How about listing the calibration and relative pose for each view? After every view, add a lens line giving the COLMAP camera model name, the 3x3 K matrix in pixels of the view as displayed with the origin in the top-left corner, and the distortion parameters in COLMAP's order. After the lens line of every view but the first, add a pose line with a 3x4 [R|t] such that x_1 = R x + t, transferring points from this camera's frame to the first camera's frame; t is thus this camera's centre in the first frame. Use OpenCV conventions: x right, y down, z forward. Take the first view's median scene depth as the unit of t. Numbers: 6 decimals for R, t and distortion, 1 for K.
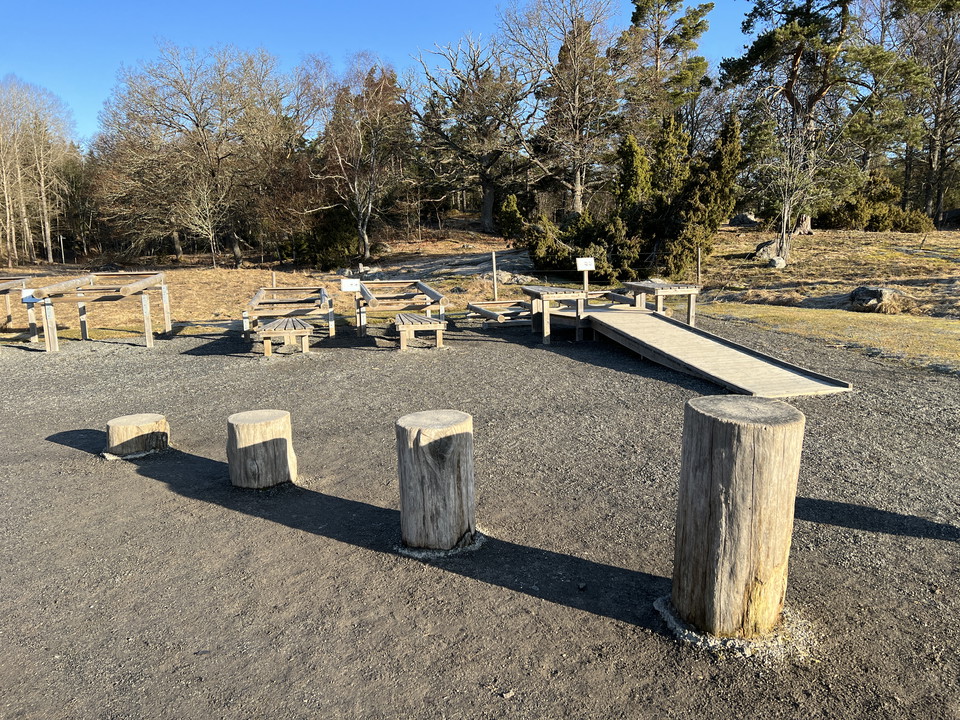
lens RADIAL K [[734.5, 0, 480.9], [0, 734.5, 362.5], [0, 0, 1]] dist [-0.007250, -0.004873]
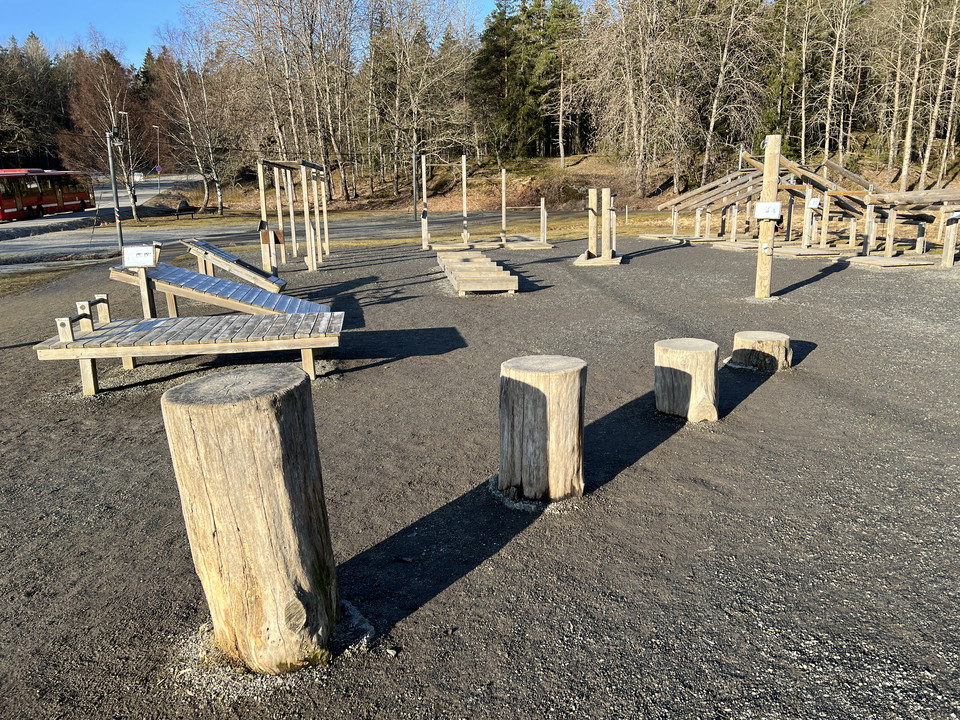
lens RADIAL K [[734.5, 0, 482.4], [0, 734.5, 355.2], [0, 0, 1]] dist [-0.007250, -0.004873]
pose [[-0.080079, 0.249900, -0.964955, 0.830855], [-0.136800, 0.956148, 0.258972, -0.160814], [0.987357, 0.152744, -0.042381, 0.965115]]
